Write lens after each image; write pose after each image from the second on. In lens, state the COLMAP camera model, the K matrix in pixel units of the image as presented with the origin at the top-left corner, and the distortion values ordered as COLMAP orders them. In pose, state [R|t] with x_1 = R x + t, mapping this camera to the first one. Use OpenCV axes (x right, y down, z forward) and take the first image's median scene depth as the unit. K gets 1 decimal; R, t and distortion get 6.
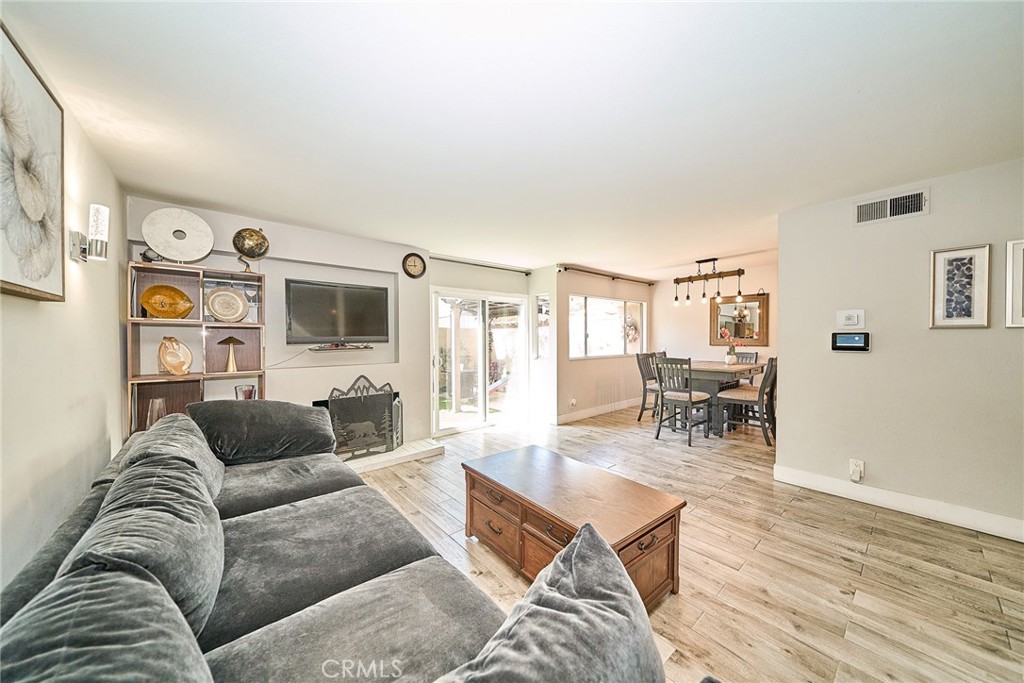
lens RADIAL K [[345.2, 0, 514.8], [0, 345.2, 344.8], [0, 0, 1]] dist [0.000754, 0.000098]
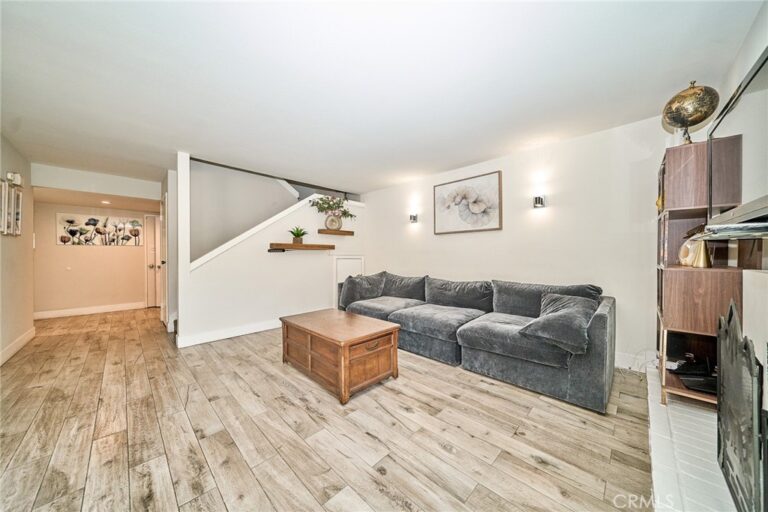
lens RADIAL K [[258.9, 0, 386.1], [0, 258.9, 258.5], [0, 0, 1]] dist [0.000754, 0.000098]
pose [[-0.996570, 0.008135, -0.082352, -0.008272], [0.006279, 0.999721, 0.022767, 0.030310], [0.082515, 0.022172, -0.996343, 1.265032]]
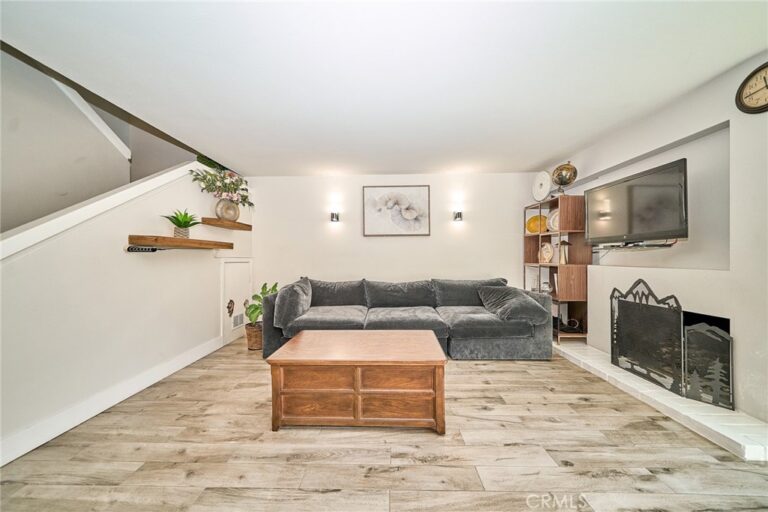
lens RADIAL K [[259.4, 0, 379.6], [0, 259.4, 257.1], [0, 0, 1]] dist [-0.000149, 0.000014]
pose [[-0.670819, 0.005461, -0.741601, 0.448614], [-0.002826, 0.999947, 0.009919, 0.030331], [0.741616, 0.008750, -0.670767, 0.948050]]
